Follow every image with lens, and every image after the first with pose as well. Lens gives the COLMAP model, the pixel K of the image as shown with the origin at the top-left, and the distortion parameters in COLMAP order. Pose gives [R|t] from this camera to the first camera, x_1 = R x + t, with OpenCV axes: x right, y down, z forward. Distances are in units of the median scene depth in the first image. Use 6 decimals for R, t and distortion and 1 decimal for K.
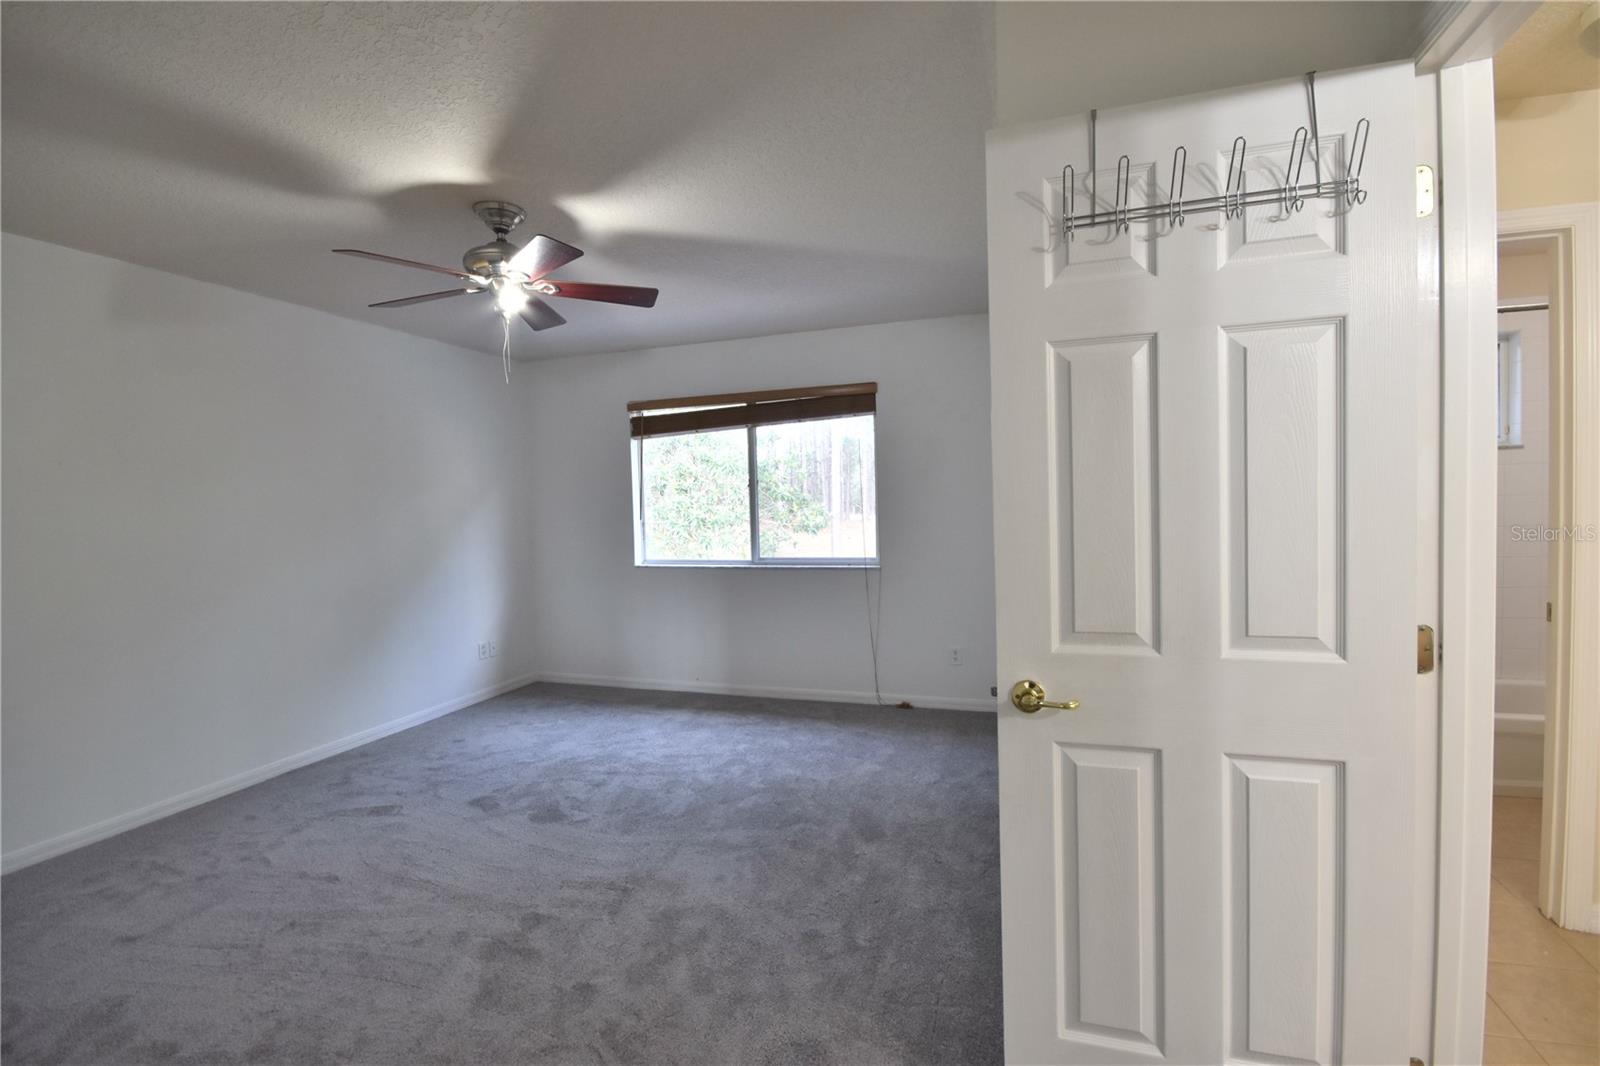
lens RADIAL K [[708.9, 0, 798.5], [0, 708.9, 534.4], [0, 0, 1]] dist [0.007167, -0.012052]
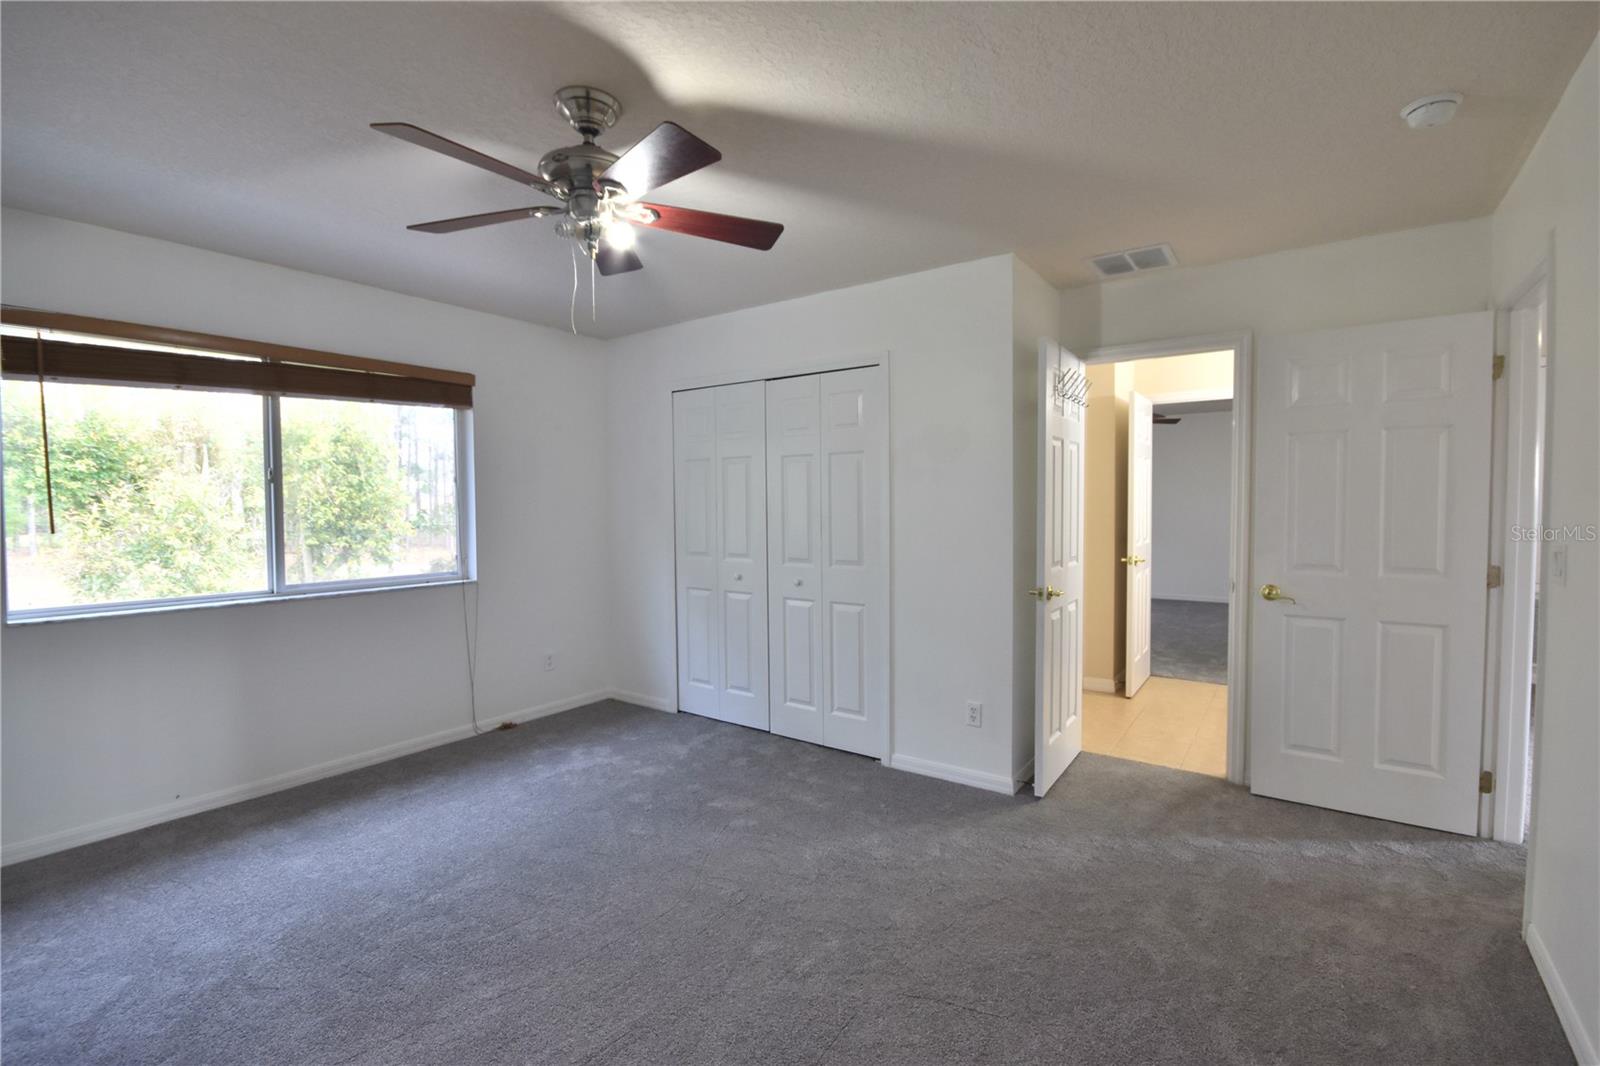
lens RADIAL K [[708.9, 0, 813.3], [0, 708.9, 533.4], [0, 0, 1]] dist [0.007167, -0.012052]
pose [[0.270362, -0.012680, 0.962675, -0.620941], [0.038281, 0.999264, 0.002411, 0.000188], [-0.961997, 0.036200, 0.270648, 0.337174]]
